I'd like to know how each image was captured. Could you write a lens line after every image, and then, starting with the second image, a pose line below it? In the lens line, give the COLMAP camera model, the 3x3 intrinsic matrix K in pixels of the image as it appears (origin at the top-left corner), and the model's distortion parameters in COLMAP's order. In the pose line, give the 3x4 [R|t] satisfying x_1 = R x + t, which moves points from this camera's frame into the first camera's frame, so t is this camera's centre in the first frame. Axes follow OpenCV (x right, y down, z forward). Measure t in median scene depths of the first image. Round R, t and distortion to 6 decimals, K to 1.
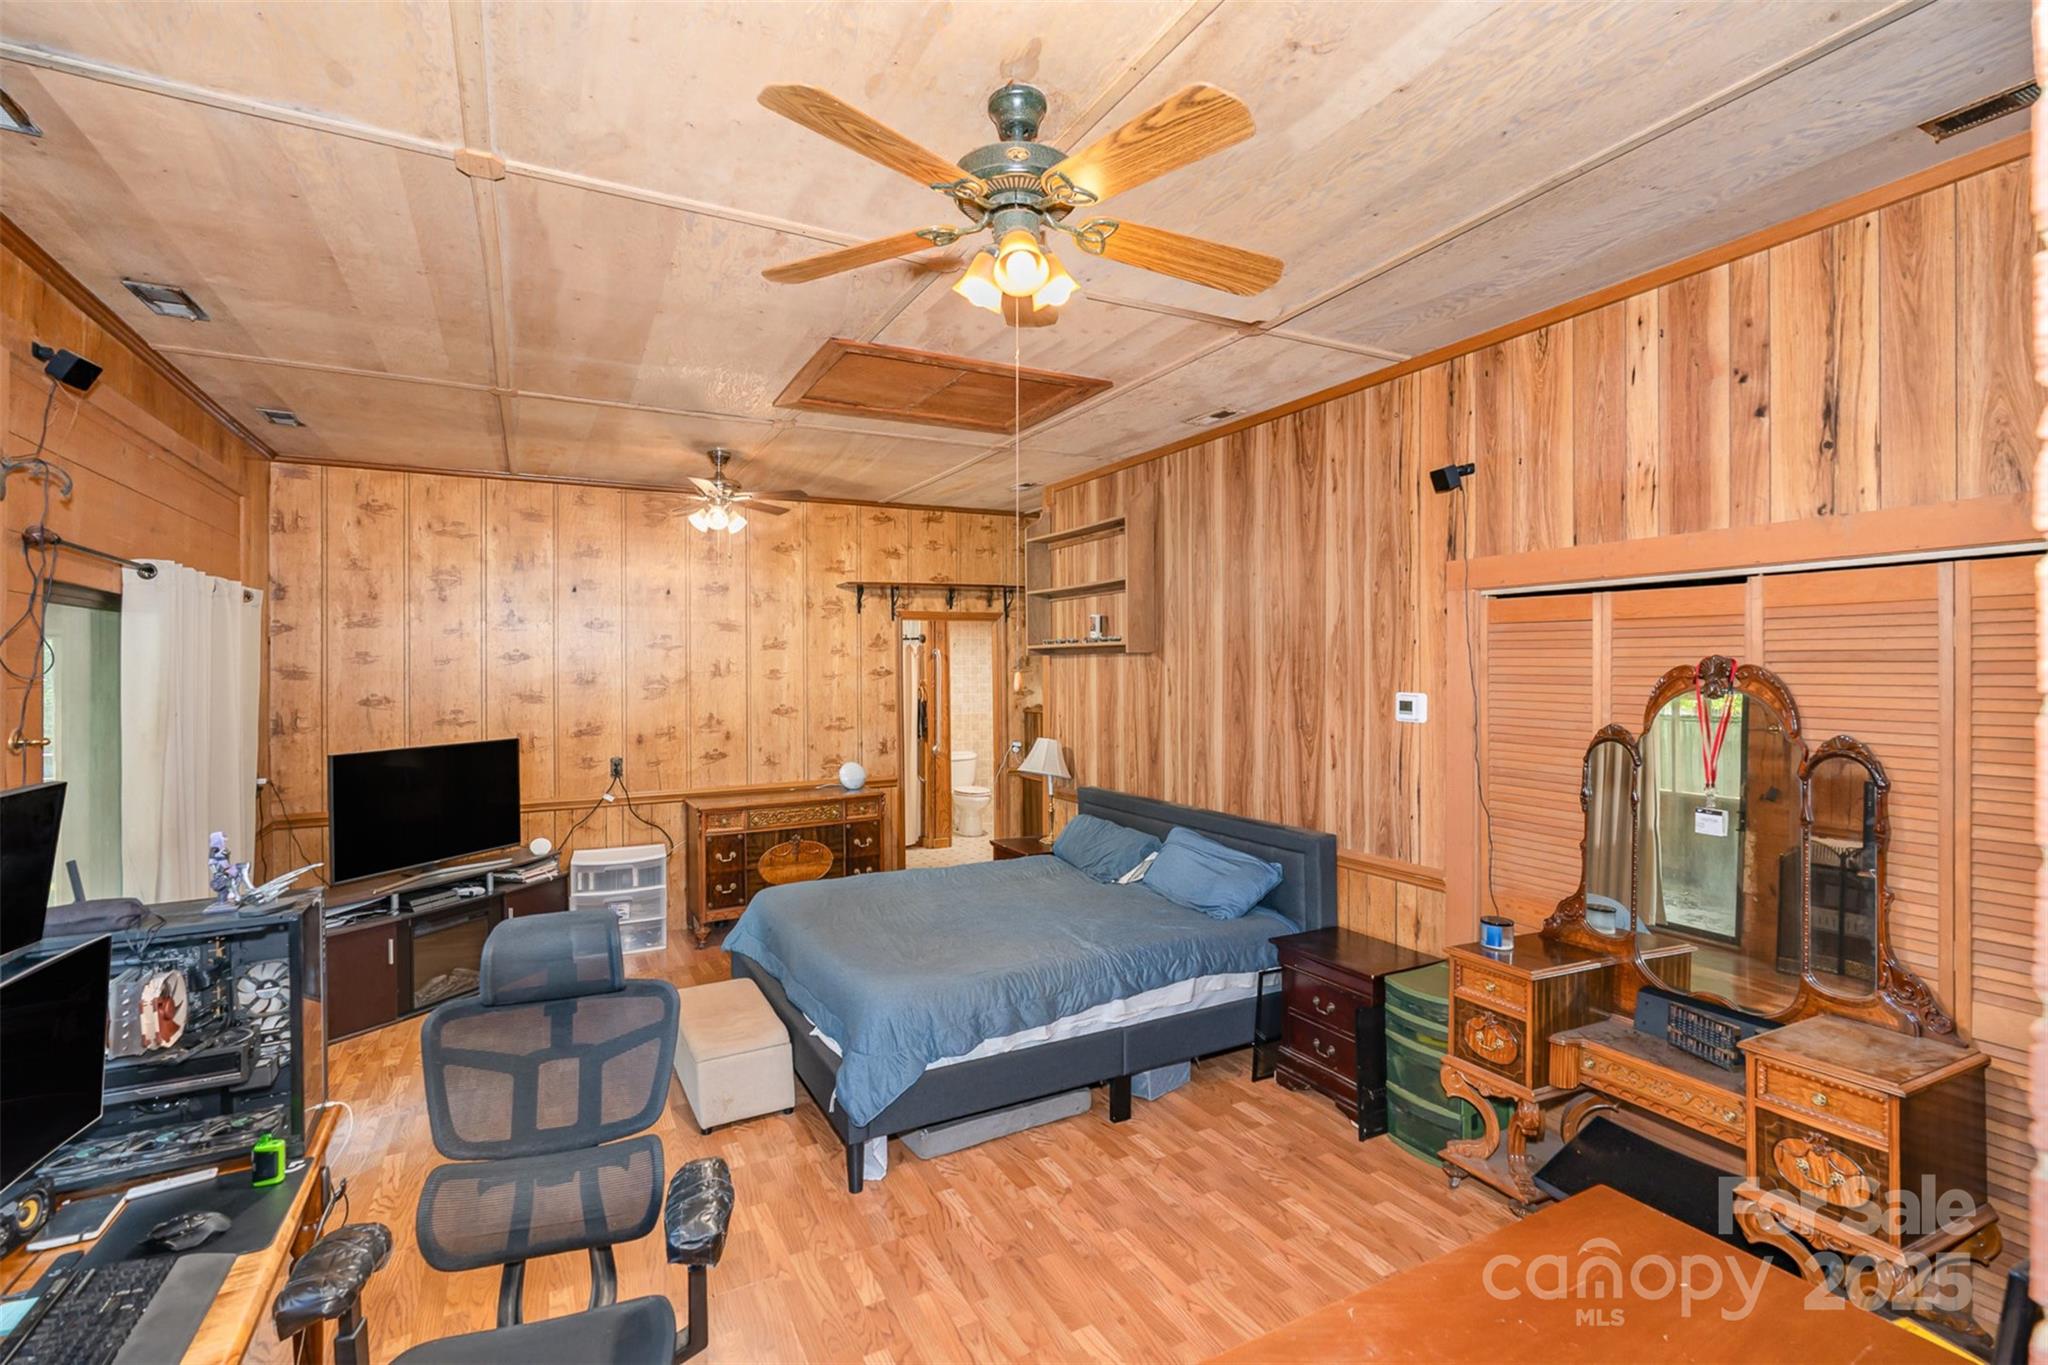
lens RADIAL K [[935.7, 0, 1018.3], [0, 935.7, 672.1], [0, 0, 1]] dist [-0.009743, 0.000903]
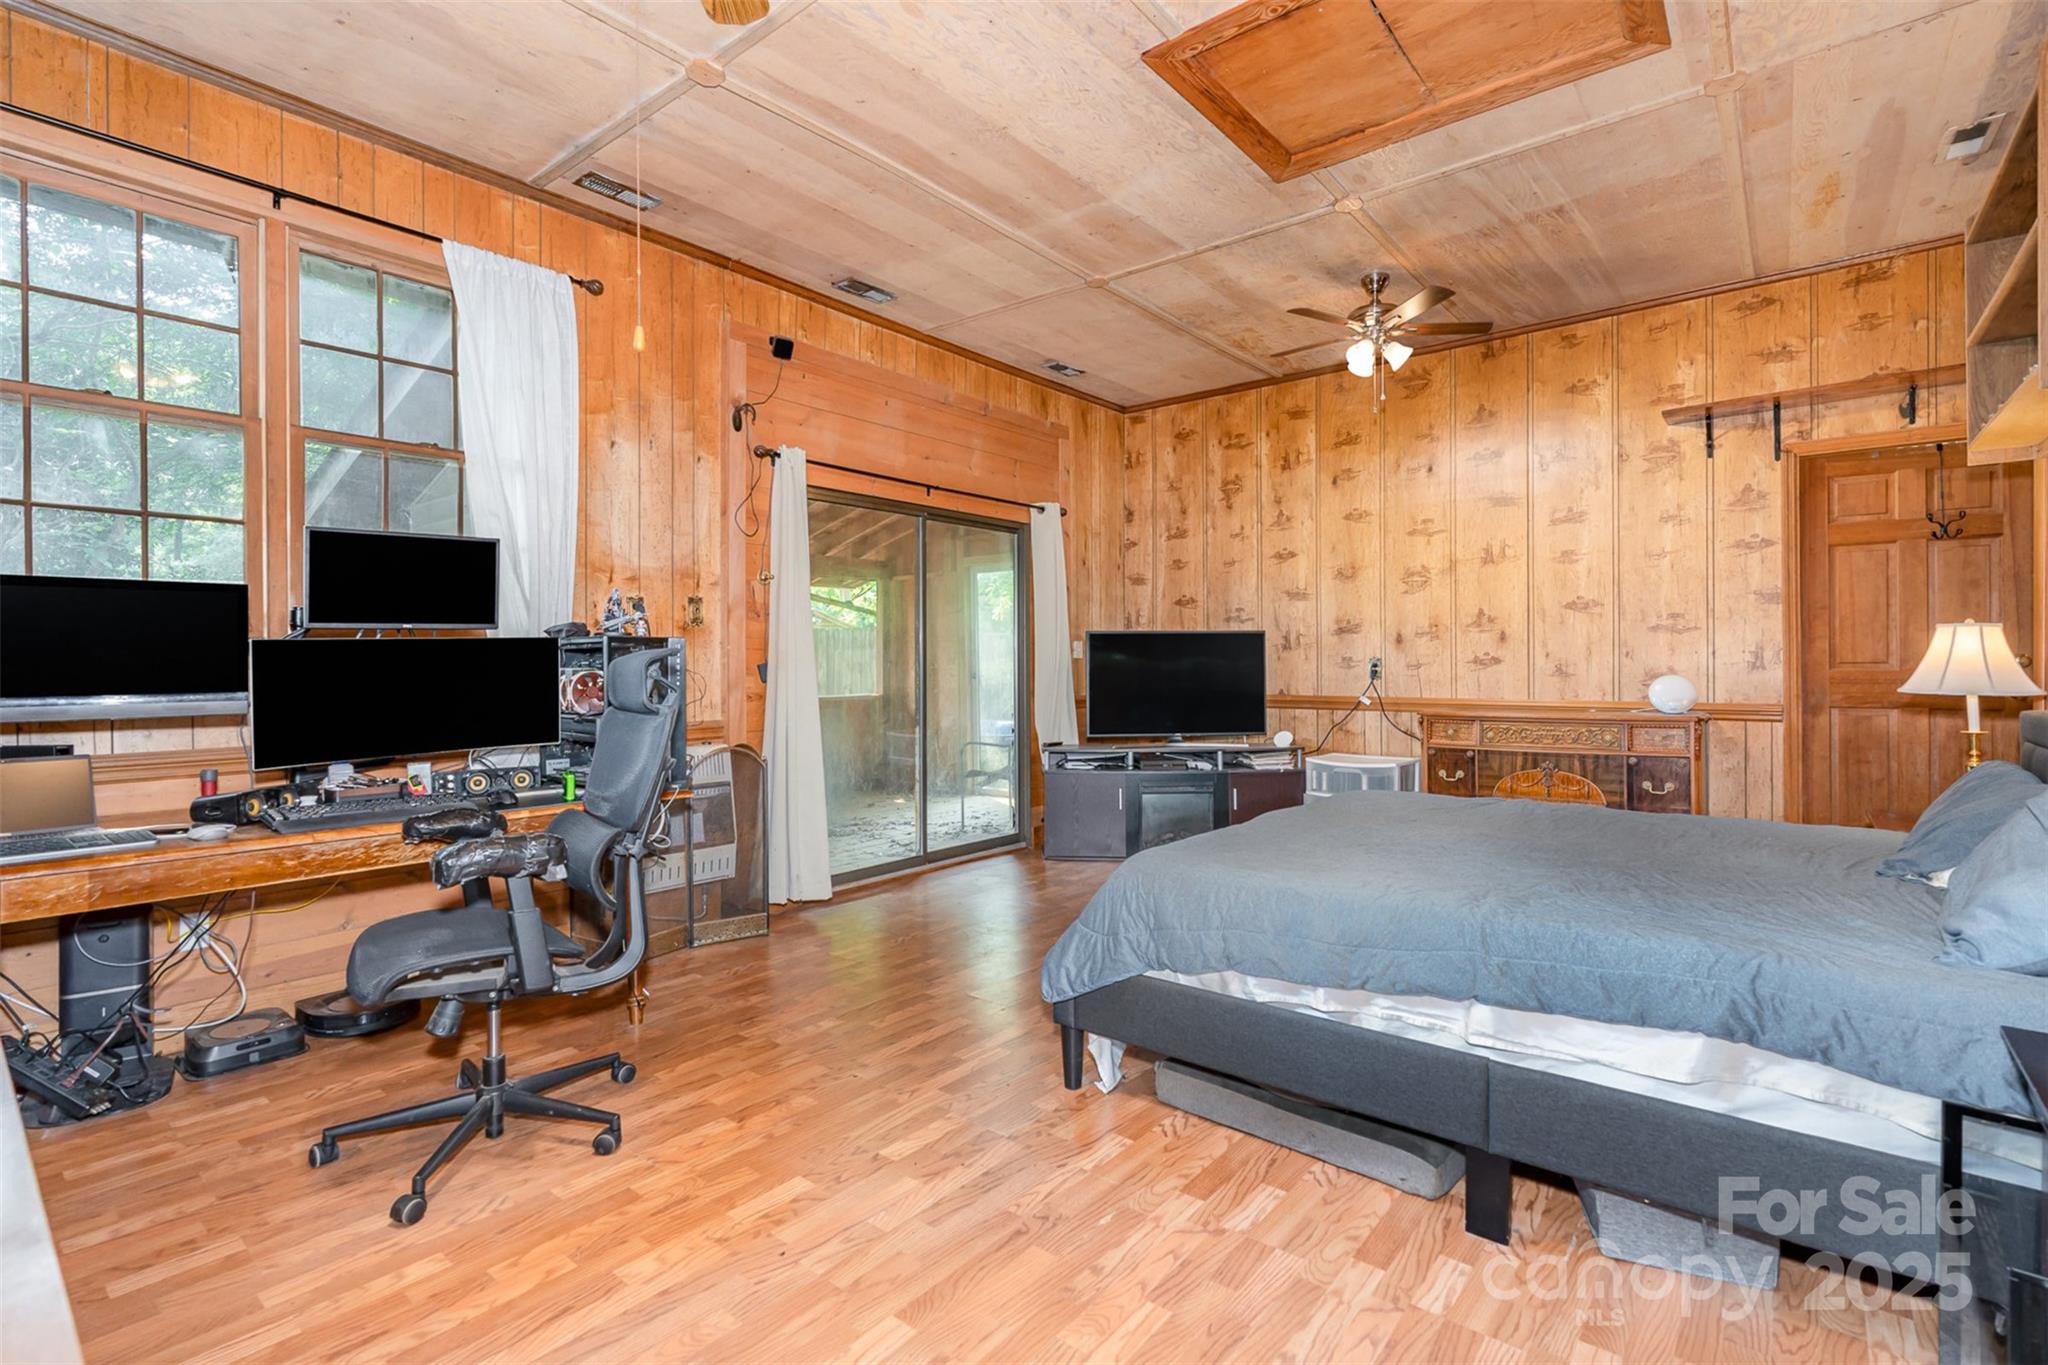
lens RADIAL K [[935.7, 0, 1031.6], [0, 935.7, 664.5], [0, 0, 1]] dist [-0.009743, 0.000903]
pose [[0.395581, 0.009984, -0.918377, 0.291413], [-0.003251, 0.999950, 0.009471, 0.093691], [0.918425, -0.000761, 0.395593, 0.337212]]
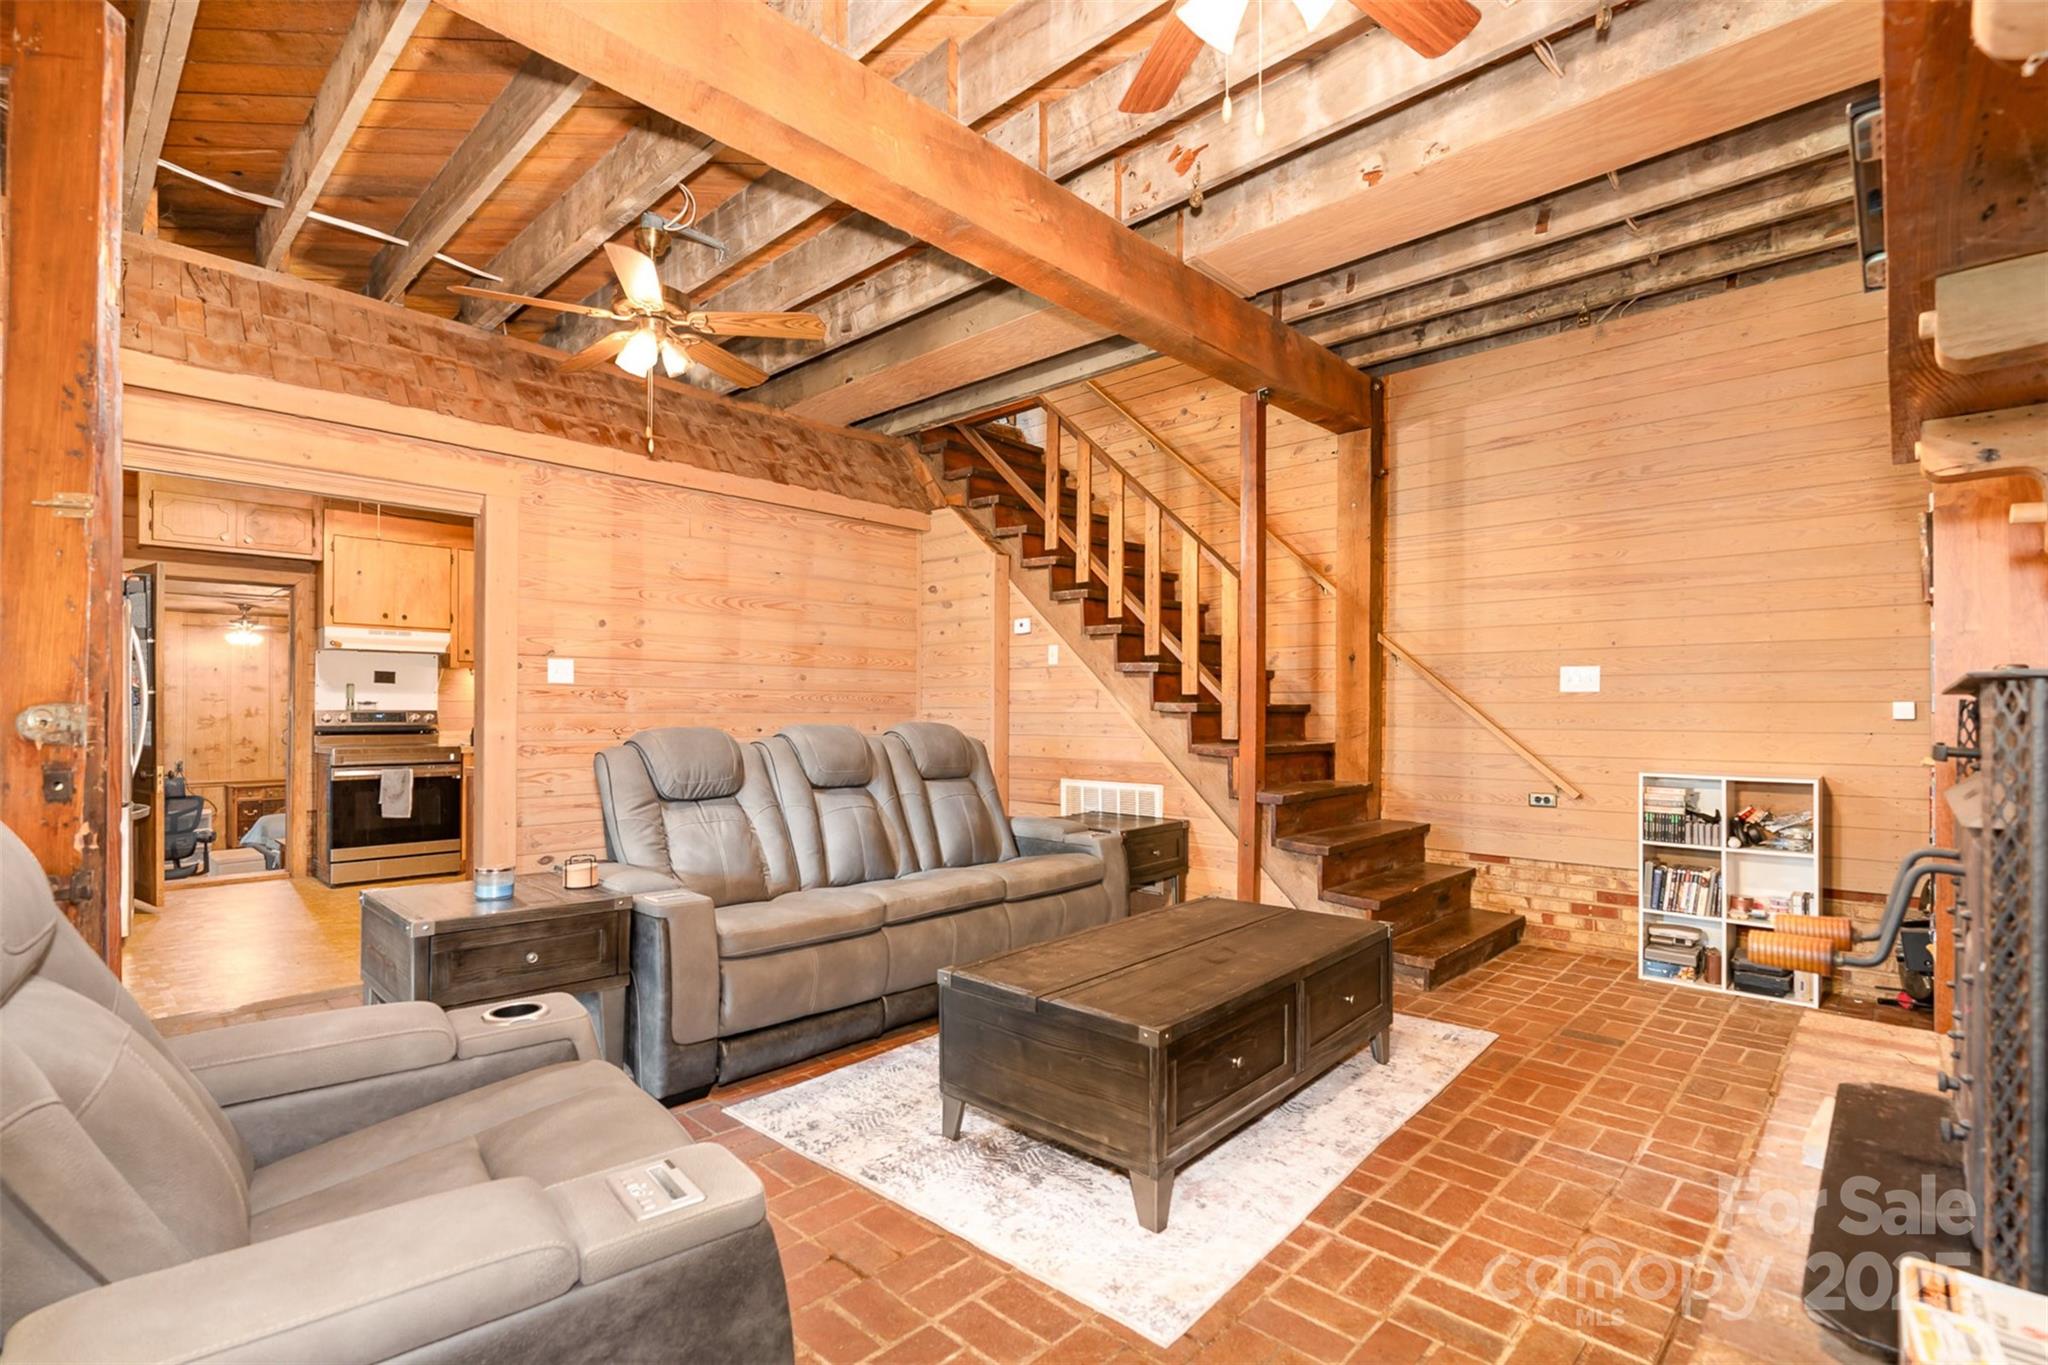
lens RADIAL K [[935.7, 0, 1031.8], [0, 935.7, 704.8], [0, 0, 1]] dist [-0.009743, 0.000903]
pose [[0.942125, 0.007733, 0.335173, 0.536584], [-0.003289, 0.999899, -0.013823, 0.002072], [-0.335246, 0.011920, 0.942055, -1.284086]]
